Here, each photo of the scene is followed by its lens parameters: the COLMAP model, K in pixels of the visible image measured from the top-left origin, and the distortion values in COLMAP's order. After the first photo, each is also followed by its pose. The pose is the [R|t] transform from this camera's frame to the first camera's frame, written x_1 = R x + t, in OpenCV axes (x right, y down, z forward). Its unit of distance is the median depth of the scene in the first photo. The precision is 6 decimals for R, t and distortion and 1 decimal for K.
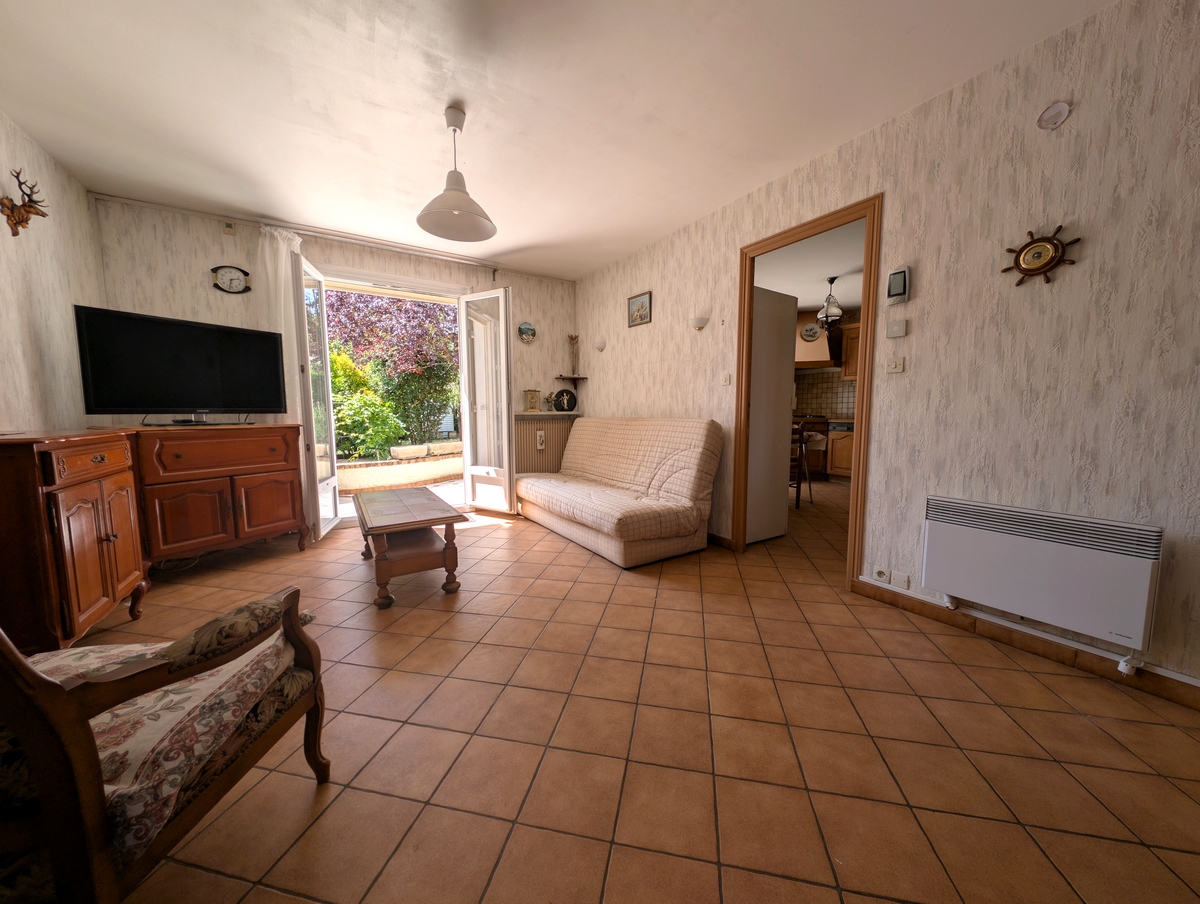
lens RADIAL K [[420.7, 0, 603.9], [0, 420.7, 454.9], [0, 0, 1]] dist [-0.001072, -0.000207]
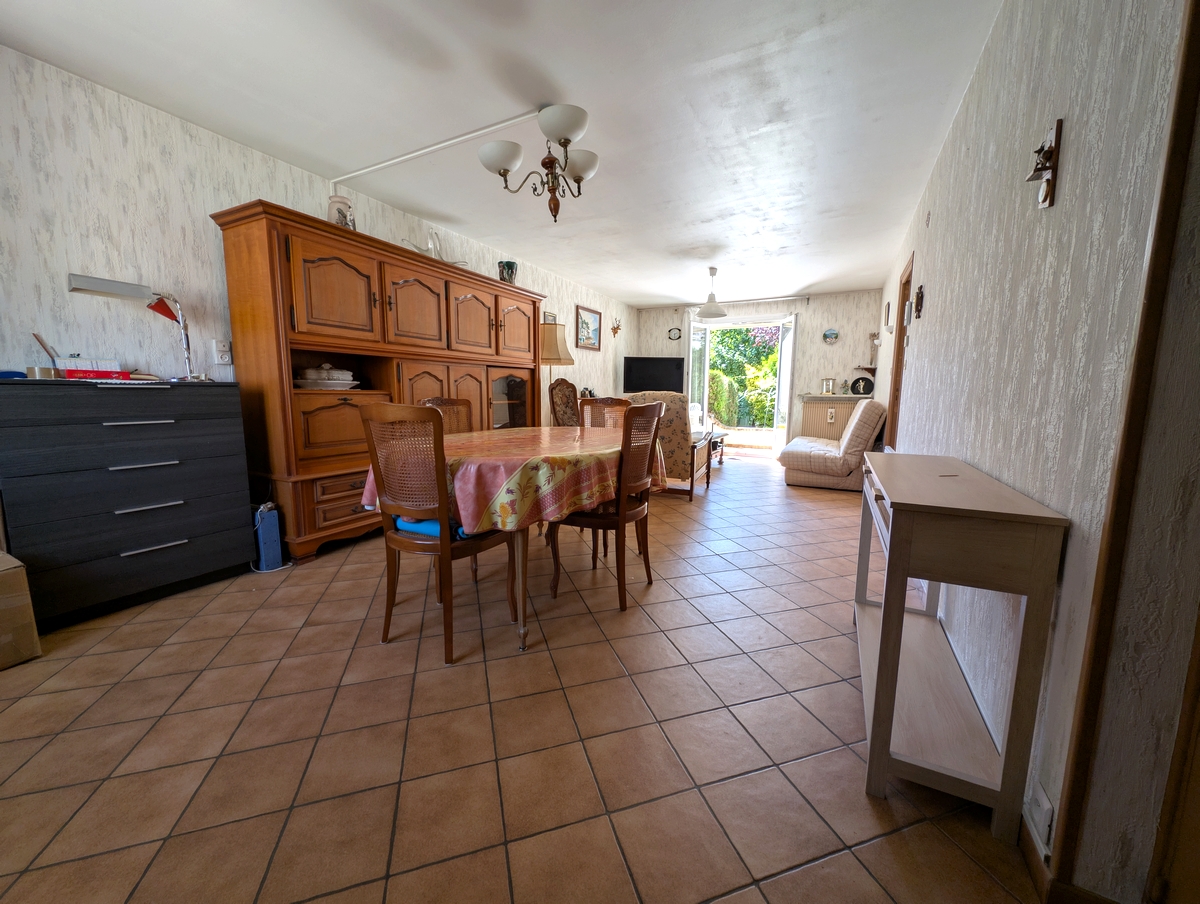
lens RADIAL K [[447.7, 0, 605.9], [0, 447.7, 454.2], [0, 0, 1]] dist [0.001448, -0.000035]
pose [[0.491969, 0.124495, -0.861665, 0.778302], [-0.101814, 0.991159, 0.085074, 0.040560], [0.864639, 0.045876, 0.500295, -0.354113]]
